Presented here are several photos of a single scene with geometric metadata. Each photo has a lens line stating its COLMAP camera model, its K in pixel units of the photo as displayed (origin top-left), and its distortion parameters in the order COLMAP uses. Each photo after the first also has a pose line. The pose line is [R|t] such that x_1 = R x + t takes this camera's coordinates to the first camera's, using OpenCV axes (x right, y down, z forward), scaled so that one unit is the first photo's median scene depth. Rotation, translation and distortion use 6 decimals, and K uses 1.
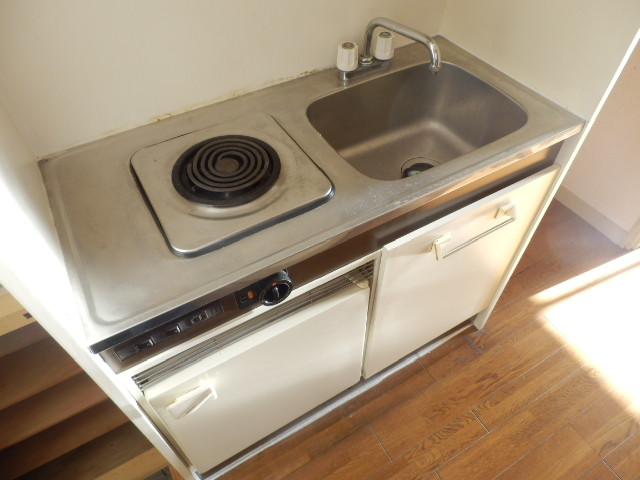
lens RADIAL K [[452.0, 0, 318.7], [0, 452.0, 239.4], [0, 0, 1]] dist [-0.011735, 0.006177]
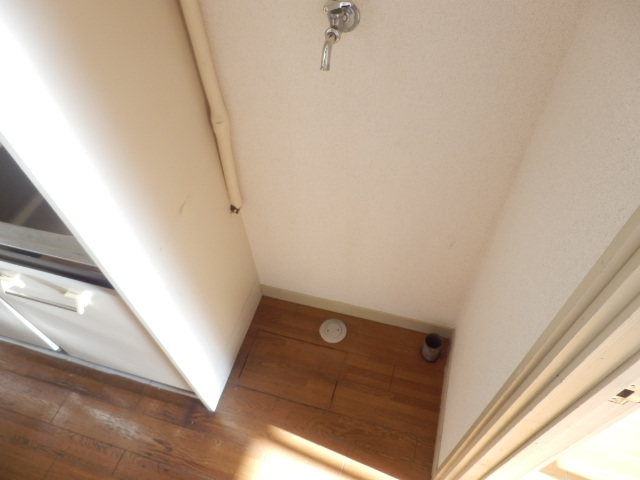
lens RADIAL K [[452.0, 0, 320.1], [0, 452.0, 239.7], [0, 0, 1]] dist [-0.011735, 0.006177]
pose [[0.685499, 0.559883, -0.465427, 0.831458], [-0.521207, 0.823717, 0.223233, -0.483473], [0.508365, 0.089558, 0.856472, 0.273268]]
